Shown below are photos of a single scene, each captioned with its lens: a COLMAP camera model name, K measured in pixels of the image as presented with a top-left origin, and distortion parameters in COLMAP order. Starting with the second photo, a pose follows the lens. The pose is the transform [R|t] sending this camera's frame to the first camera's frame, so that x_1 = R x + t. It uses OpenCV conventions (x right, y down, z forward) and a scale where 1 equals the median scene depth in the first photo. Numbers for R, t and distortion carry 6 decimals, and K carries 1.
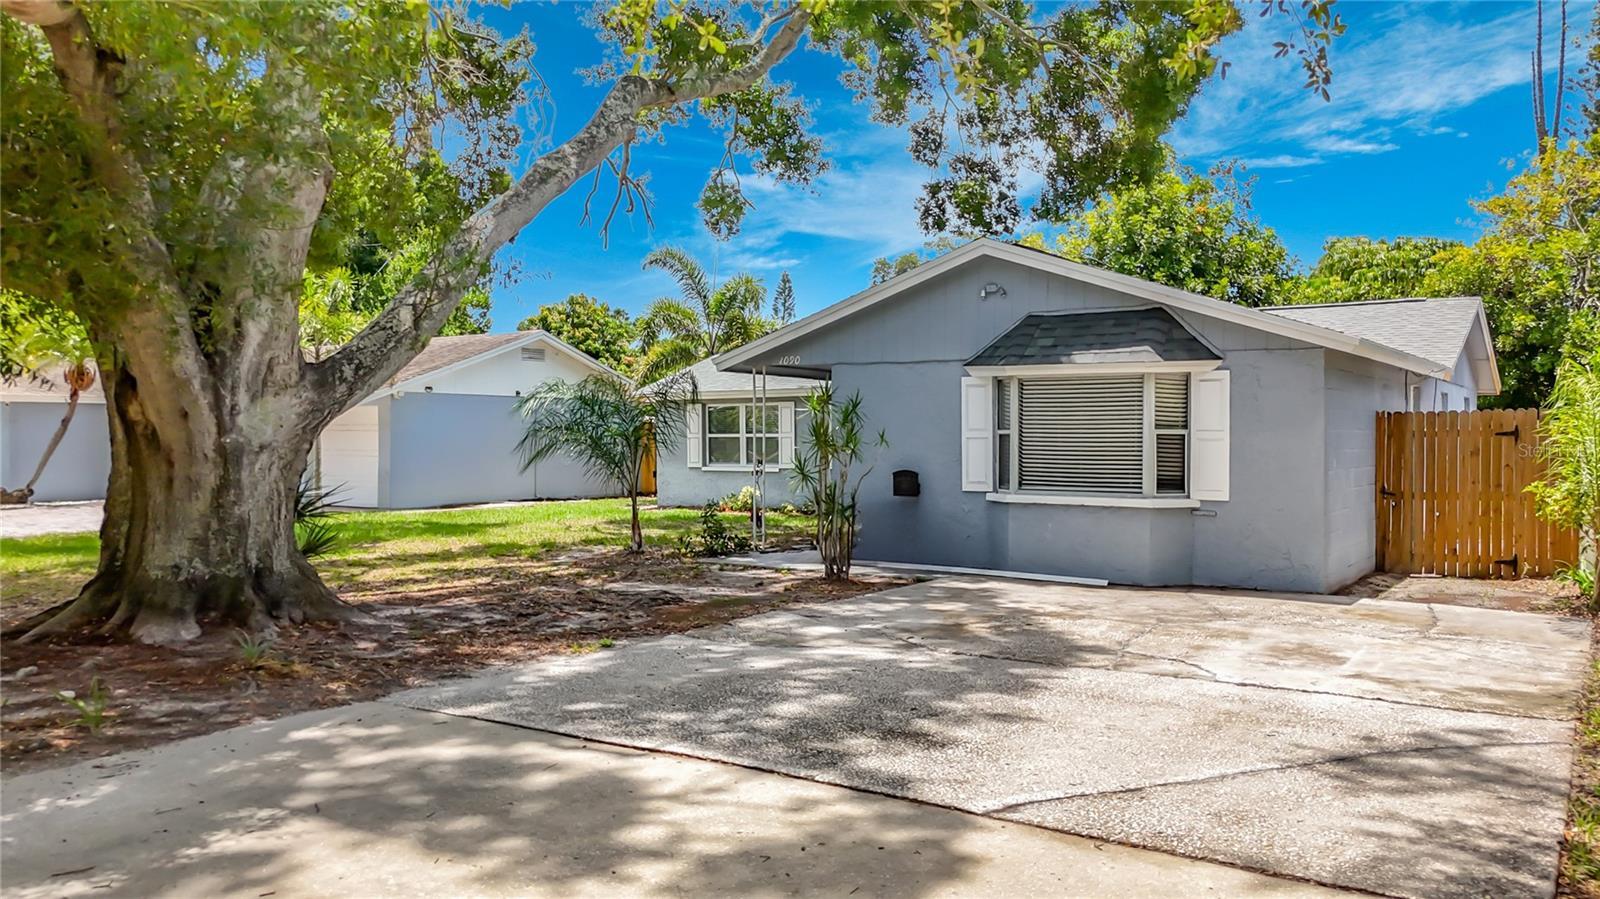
lens RADIAL K [[1216.9, 0, 774.3], [0, 1216.9, 447.4], [0, 0, 1]] dist [0.058641, 0.000201]
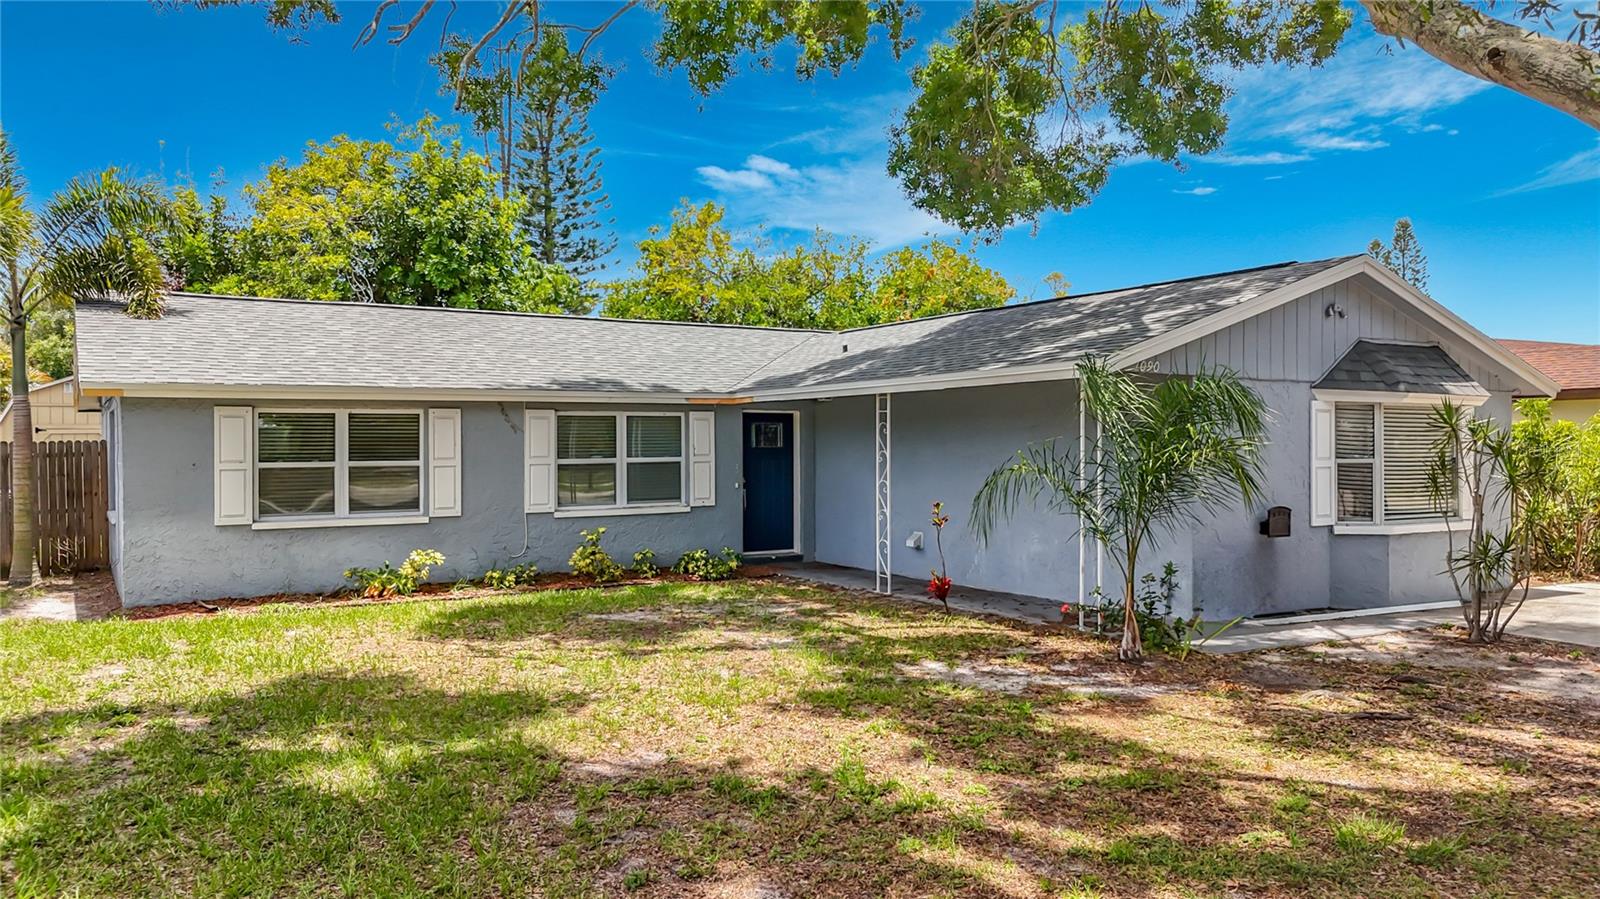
lens RADIAL K [[1202.9, 0, 795.2], [0, 1202.9, 441.5], [0, 0, 1]] dist [0.098876, -0.115970]
pose [[0.395725, 0.002202, 0.918367, -0.937980], [0.010479, 0.999921, -0.006913, -0.028548], [-0.918309, 0.012359, 0.395670, 1.123266]]
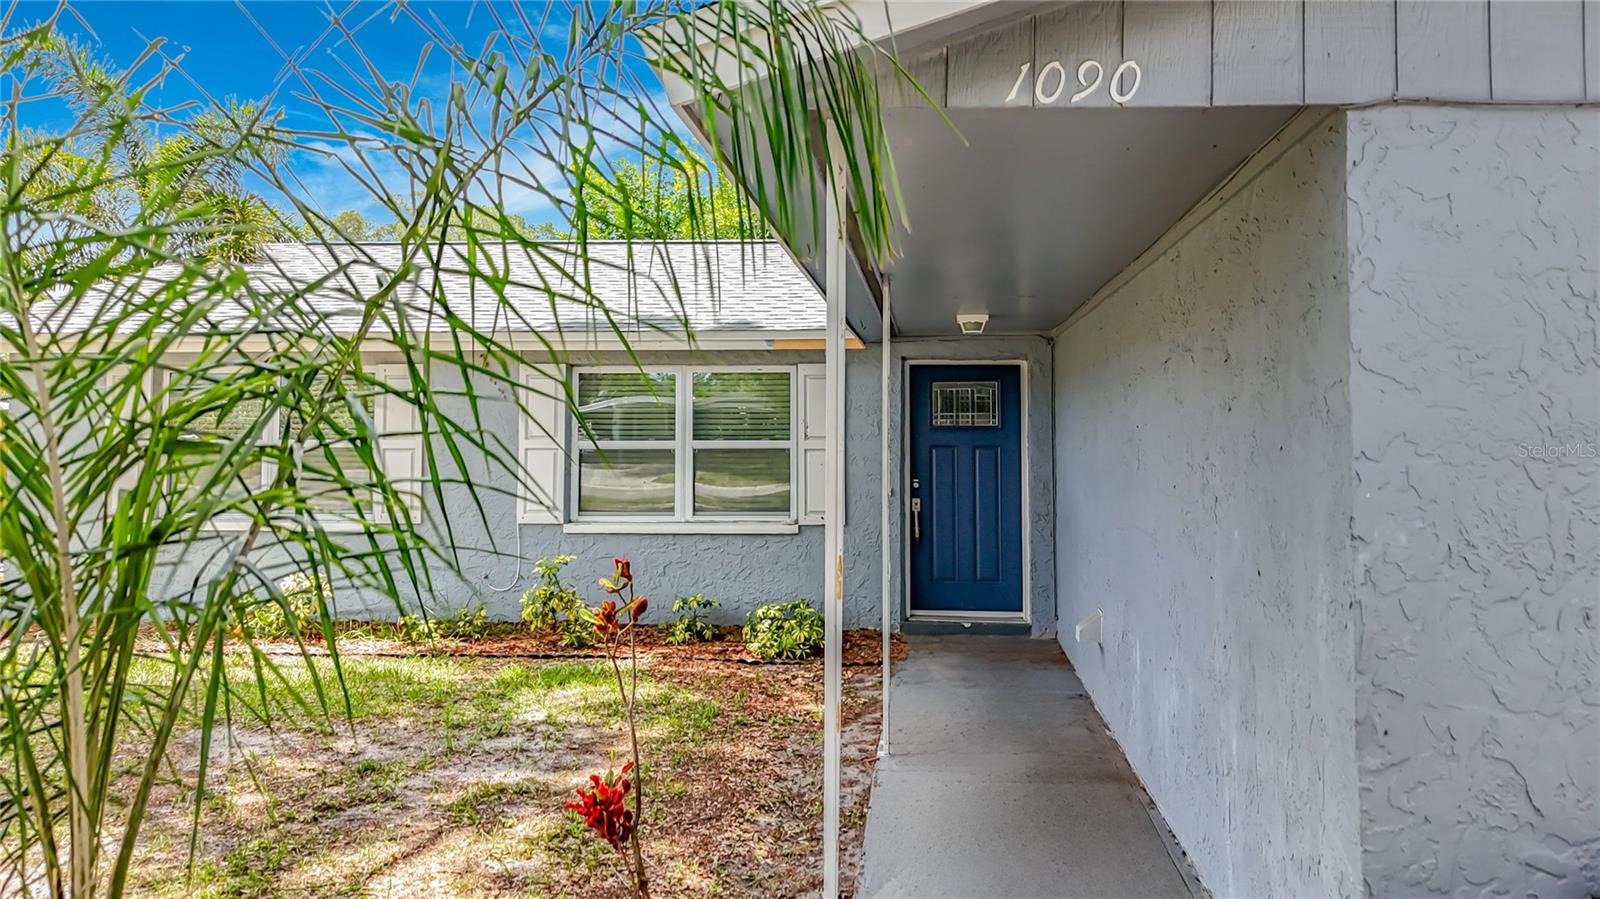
lens RADIAL K [[1234.9, 0, 800.4], [0, 1234.9, 386.5], [0, 0, 1]] dist [0.201069, -0.126532]
pose [[0.880812, 0.018332, 0.473110, -0.147897], [0.003269, 0.998991, -0.044795, -0.020861], [-0.473454, 0.041003, 0.879864, 1.044715]]
